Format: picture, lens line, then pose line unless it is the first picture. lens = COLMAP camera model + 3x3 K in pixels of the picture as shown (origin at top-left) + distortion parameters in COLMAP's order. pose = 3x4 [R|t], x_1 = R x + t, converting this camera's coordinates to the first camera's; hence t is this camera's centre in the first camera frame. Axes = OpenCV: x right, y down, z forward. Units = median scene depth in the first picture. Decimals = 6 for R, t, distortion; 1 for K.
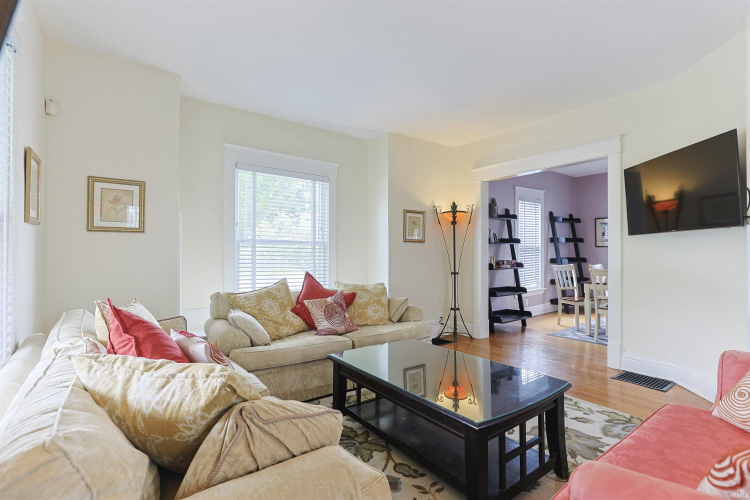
lens RADIAL K [[366.4, 0, 376.1], [0, 366.4, 246.3], [0, 0, 1]] dist [-0.023810, 0.012501]
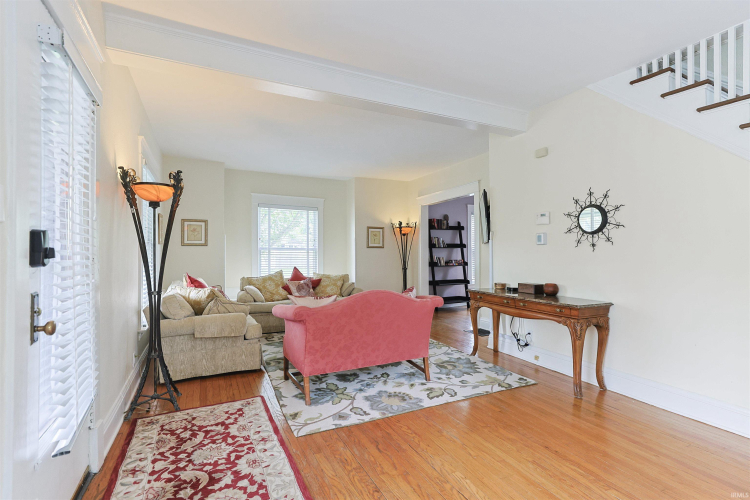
lens RADIAL K [[366.4, 0, 379.4], [0, 366.4, 248.9], [0, 0, 1]] dist [-0.023810, 0.012501]
pose [[0.983185, -0.007891, -0.182444, 0.458053], [0.008702, 0.999955, 0.003645, -0.014692], [0.182407, -0.005172, 0.983209, -0.553564]]
